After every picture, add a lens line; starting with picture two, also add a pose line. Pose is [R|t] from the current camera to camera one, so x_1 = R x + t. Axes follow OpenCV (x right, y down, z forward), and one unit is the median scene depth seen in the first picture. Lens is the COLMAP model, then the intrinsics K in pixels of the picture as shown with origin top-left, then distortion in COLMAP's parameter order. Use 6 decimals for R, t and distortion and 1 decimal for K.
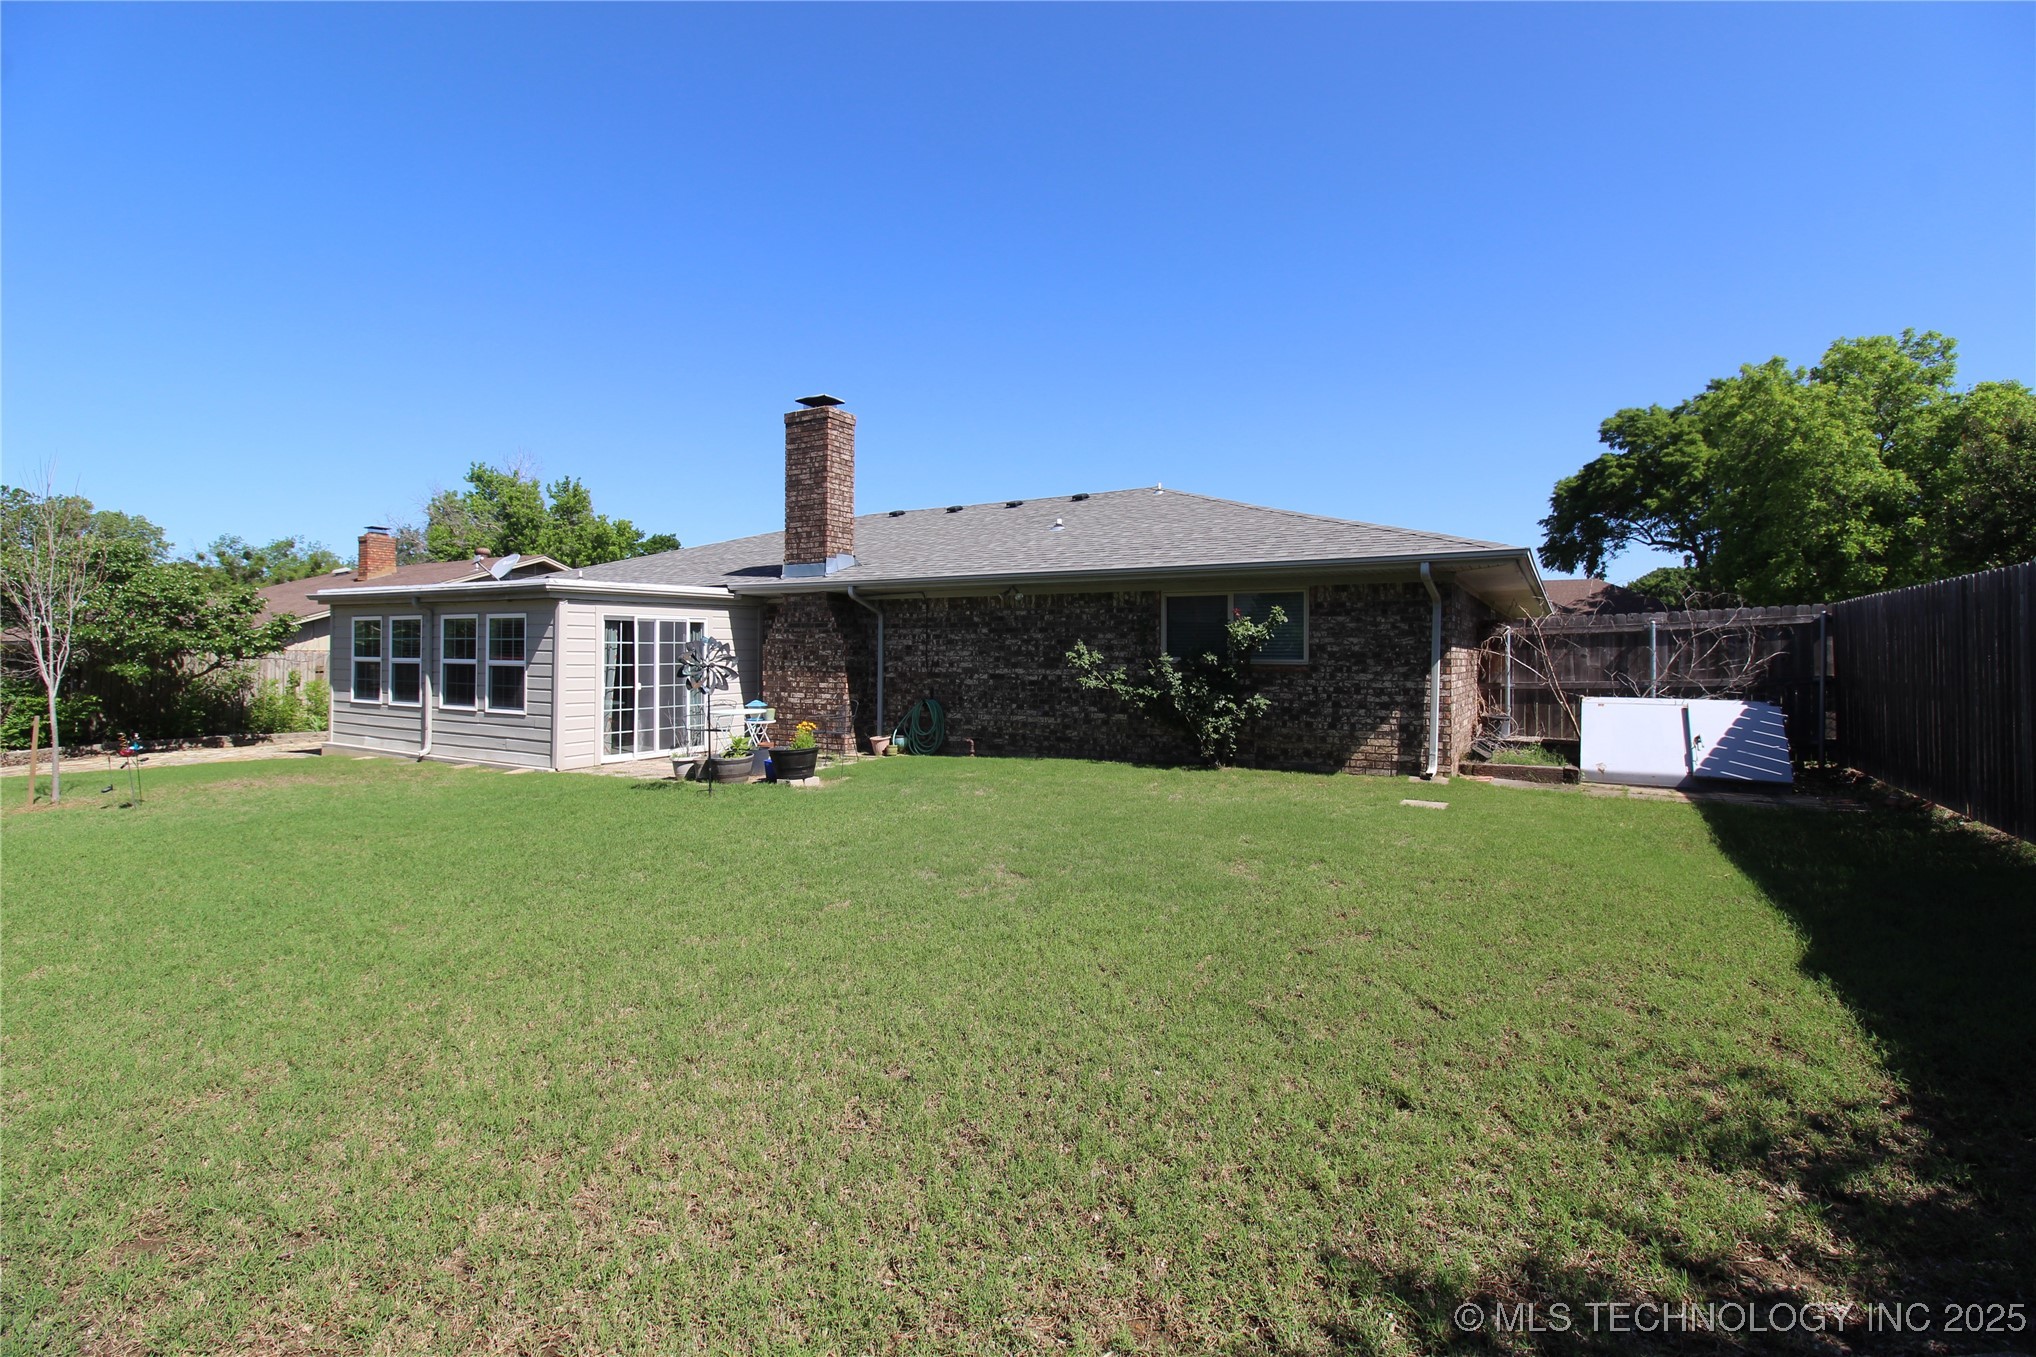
lens RADIAL K [[942.0, 0, 1014.7], [0, 942.0, 649.1], [0, 0, 1]] dist [0.000335, -0.011598]
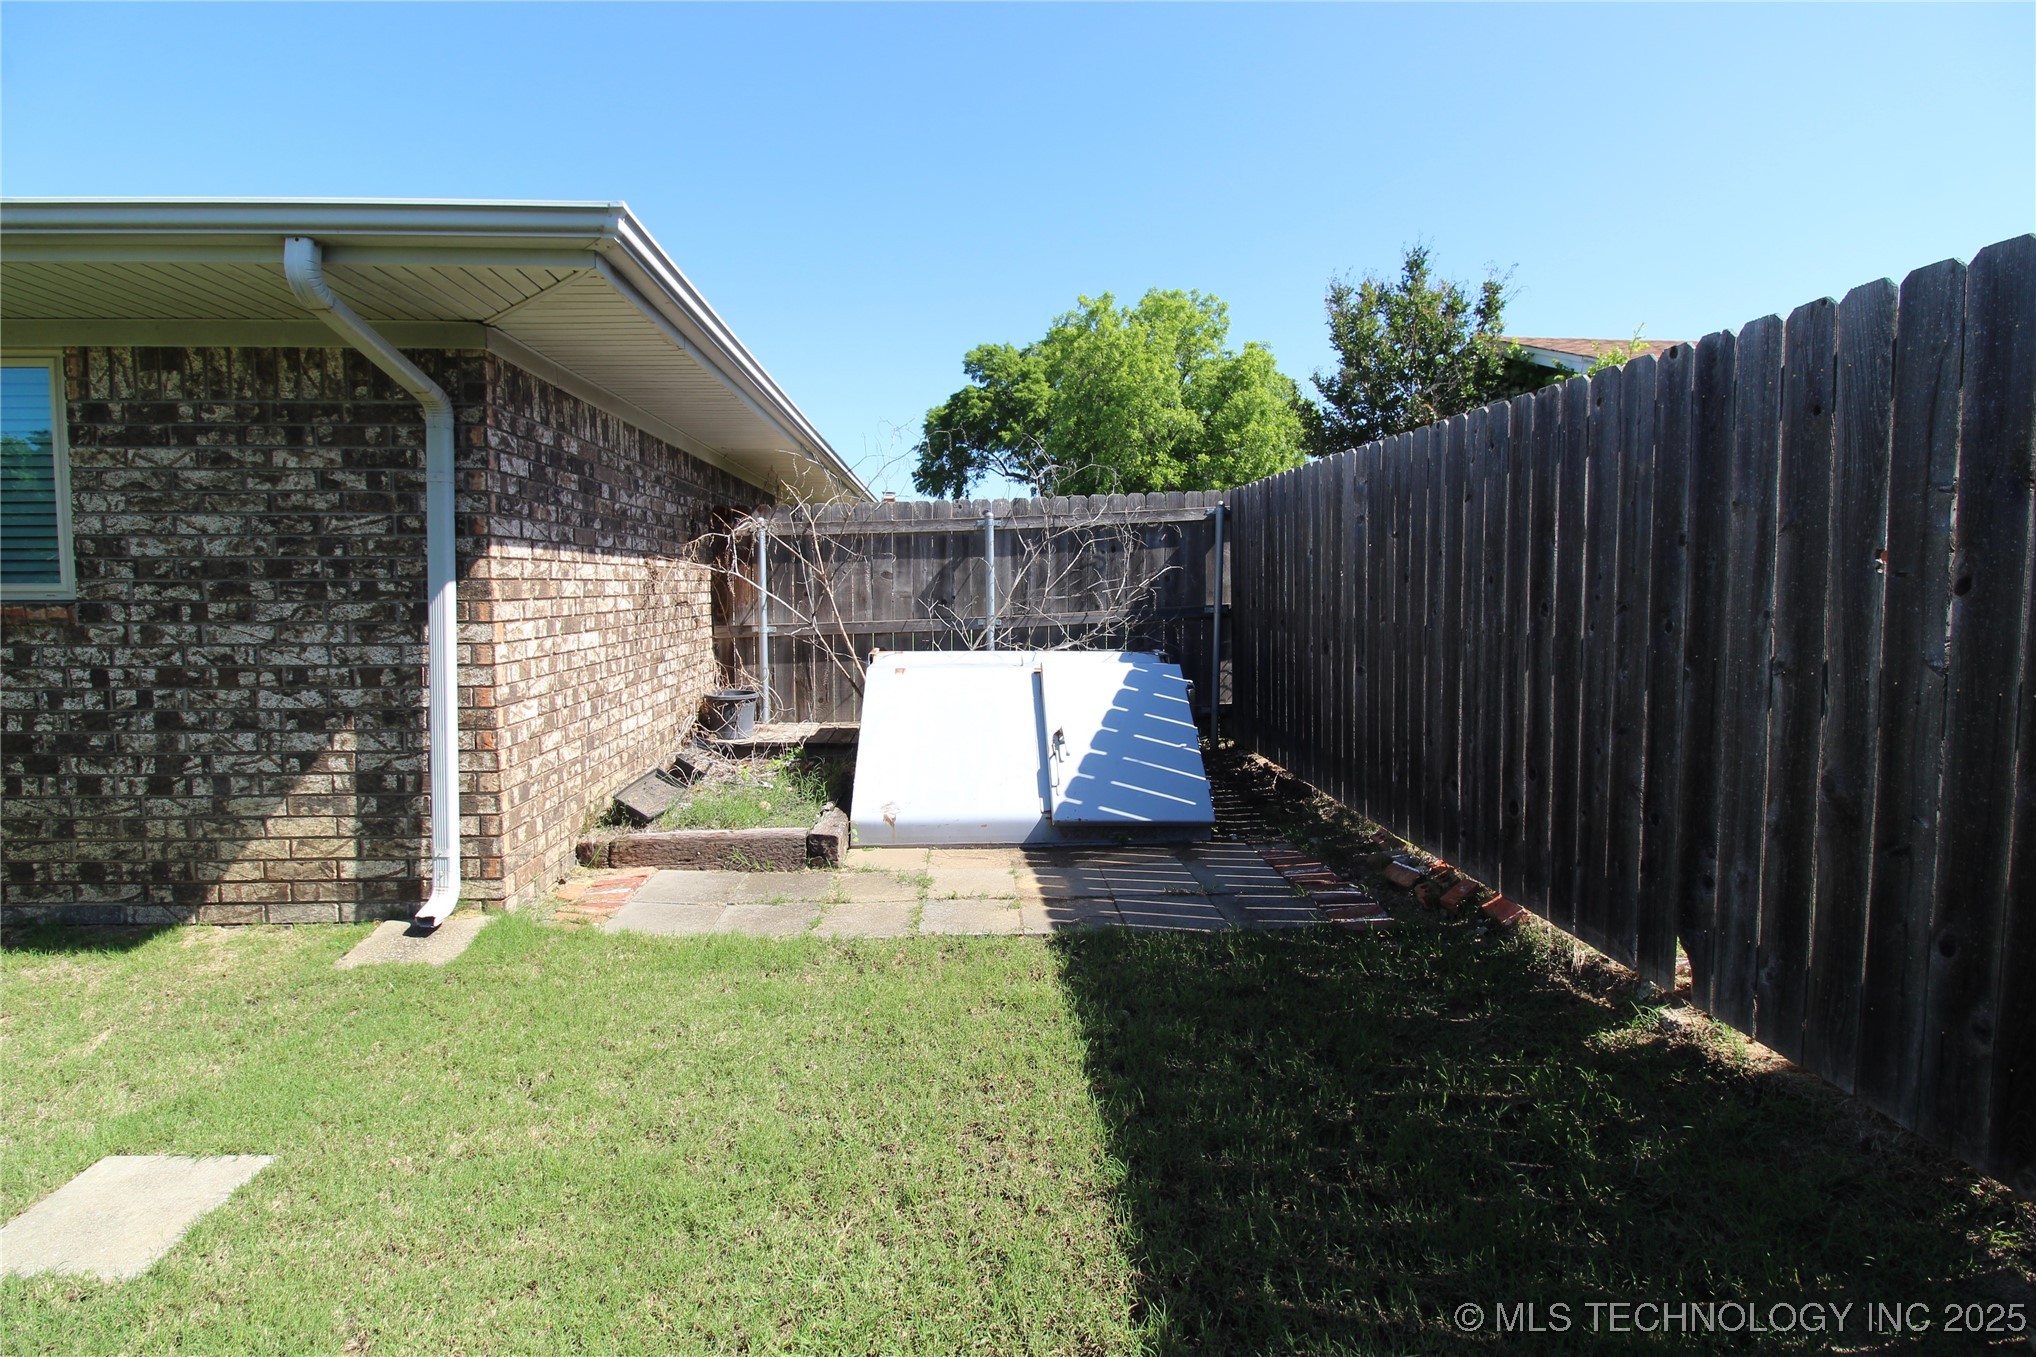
lens RADIAL K [[942.0, 0, 1014.7], [0, 942.0, 649.1], [0, 0, 1]] dist [0.000335, -0.011598]
pose [[0.823527, -0.044761, 0.565509, 0.394451], [0.000103, 0.996894, 0.078755, 0.008352], [-0.567277, -0.064799, 0.820973, 0.559335]]
